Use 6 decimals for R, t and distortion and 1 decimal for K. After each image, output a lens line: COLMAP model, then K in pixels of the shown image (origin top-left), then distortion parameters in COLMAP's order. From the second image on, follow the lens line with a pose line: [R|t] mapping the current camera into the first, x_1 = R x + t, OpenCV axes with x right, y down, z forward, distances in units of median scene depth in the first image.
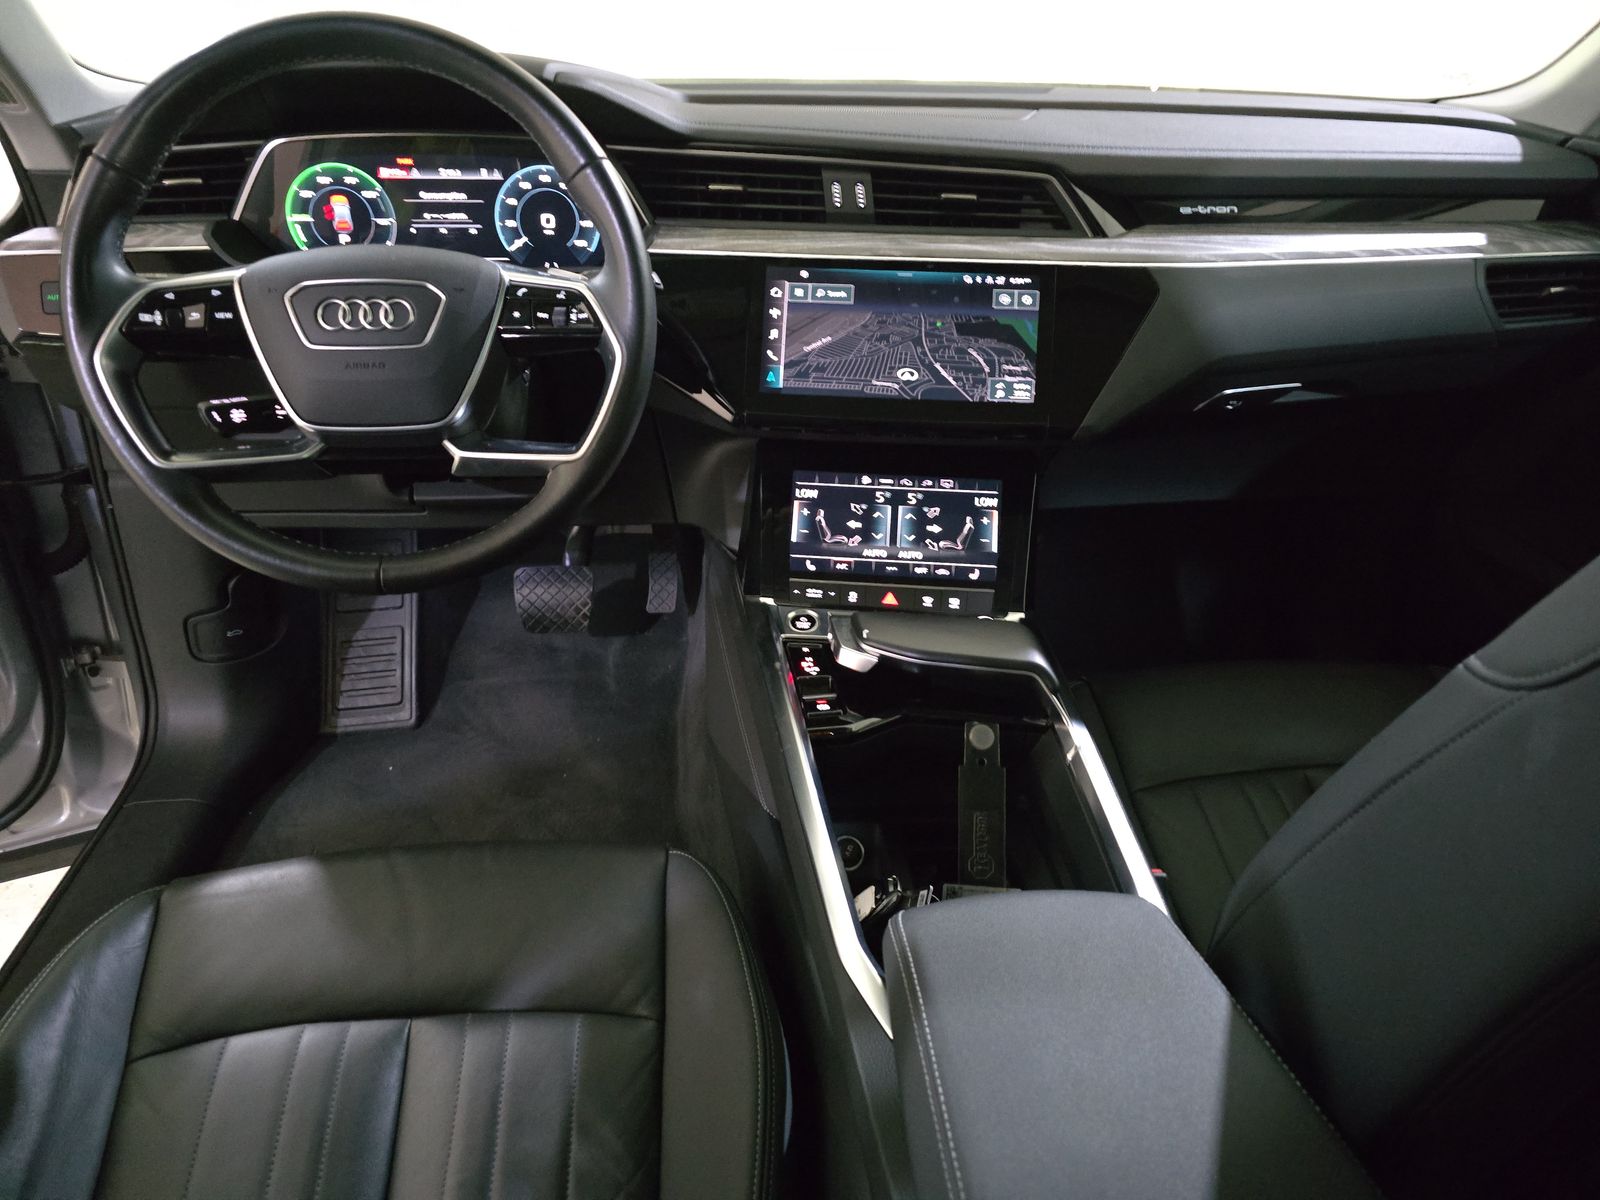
lens RADIAL K [[1057.7, 0, 800.0], [0, 1057.7, 600.0], [0, 0, 1]] dist [0.056902, -0.063908]
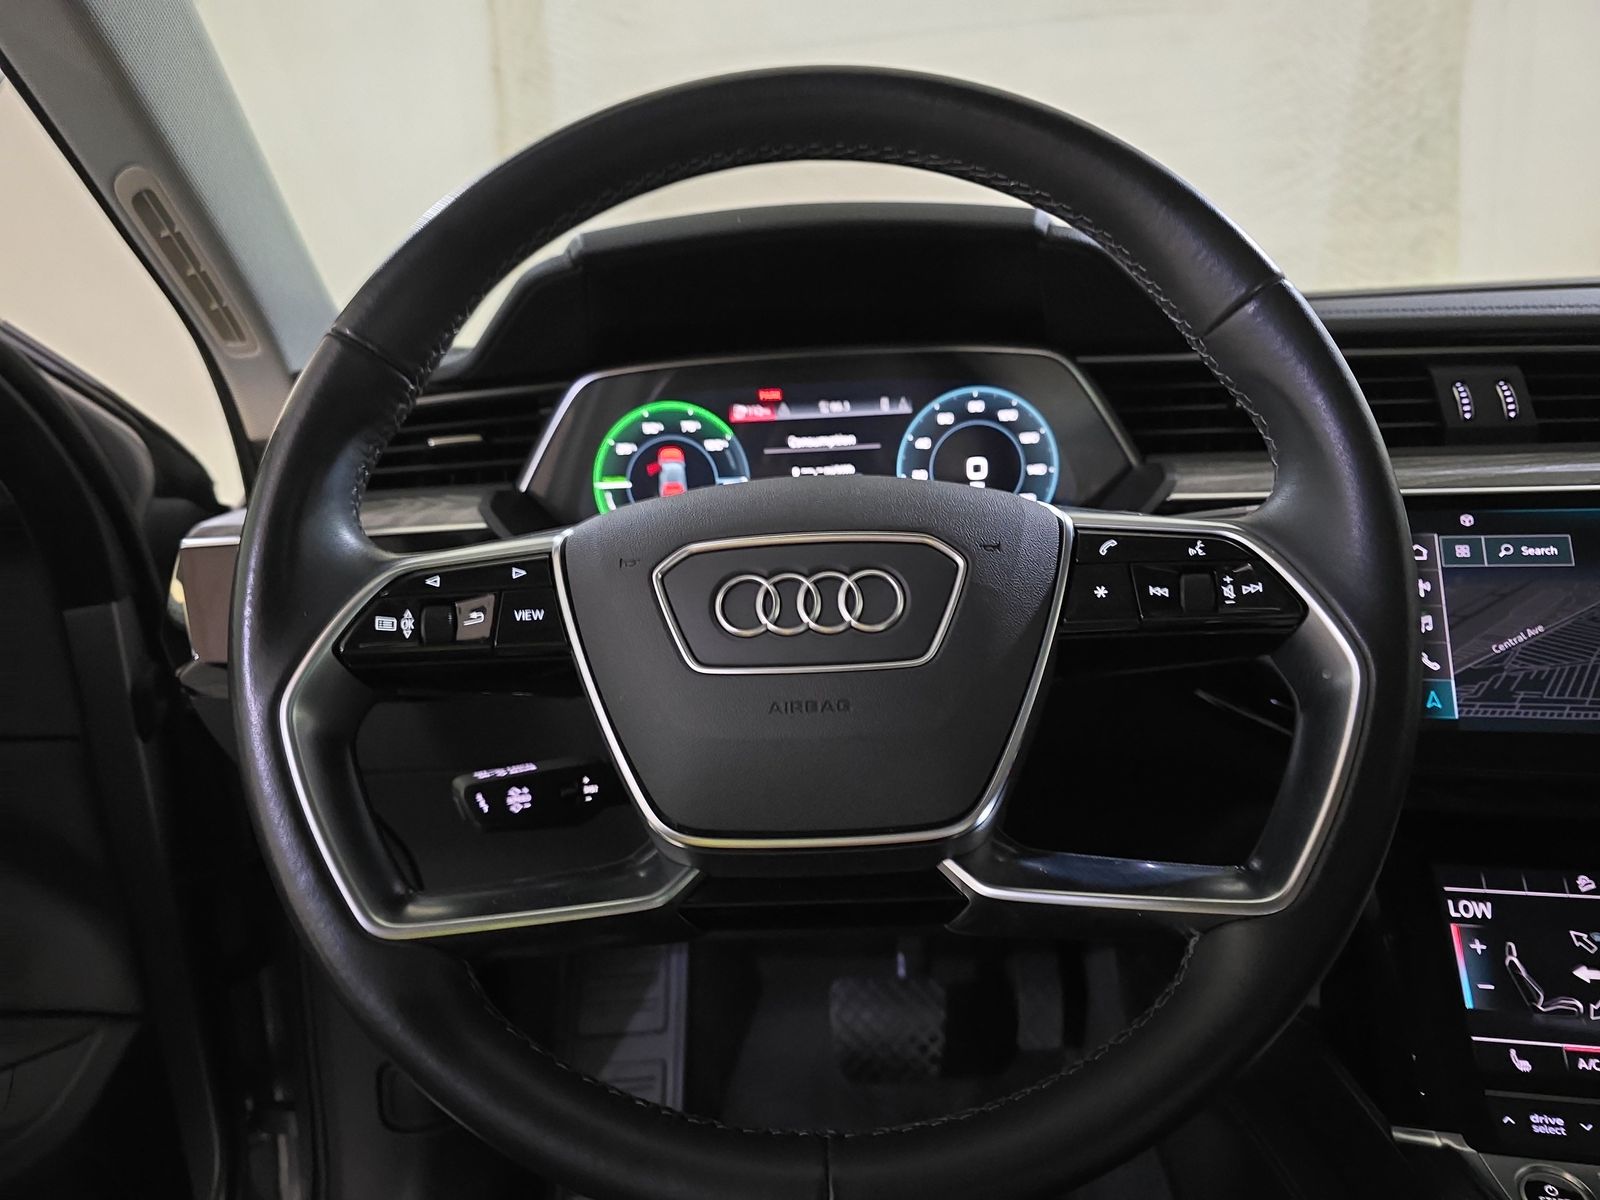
lens RADIAL K [[1069.8, 0, 800.0], [0, 1069.8, 600.0], [0, 0, 1]] dist [-0.006767, -0.001413]
pose [[0.987350, -0.035530, -0.154522, -0.252688], [-0.010009, 0.958659, -0.284380, -0.098973], [0.158238, 0.282329, 0.946177, 0.409631]]
